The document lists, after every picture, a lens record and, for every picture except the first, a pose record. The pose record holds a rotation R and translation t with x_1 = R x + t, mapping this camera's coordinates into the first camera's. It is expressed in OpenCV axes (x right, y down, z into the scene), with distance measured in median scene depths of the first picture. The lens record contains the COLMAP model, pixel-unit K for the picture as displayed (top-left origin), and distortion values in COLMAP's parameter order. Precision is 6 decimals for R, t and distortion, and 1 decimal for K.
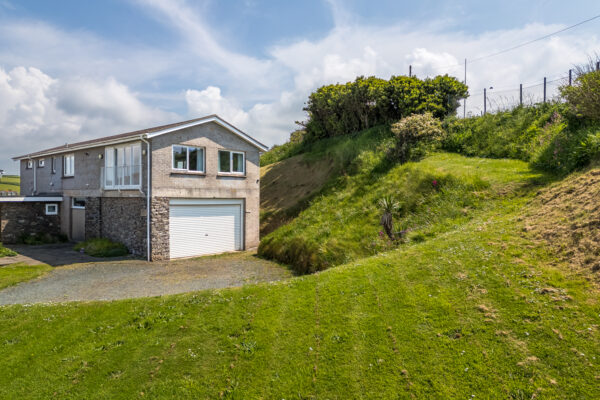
lens RADIAL K [[415.8, 0, 305.3], [0, 415.8, 199.6], [0, 0, 1]] dist [0.036966, -0.040425]
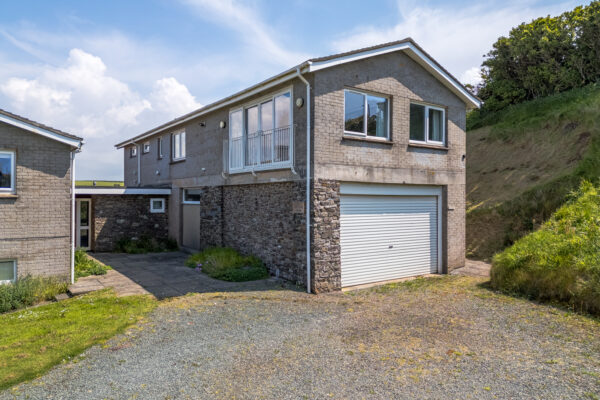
lens RADIAL K [[415.8, 0, 301.6], [0, 415.8, 201.0], [0, 0, 1]] dist [0.036966, -0.040425]
pose [[0.975844, -0.002453, -0.218456, -0.223224], [0.001531, 0.999989, -0.004388, 0.021935], [0.218465, 0.003948, 0.975837, 0.383058]]
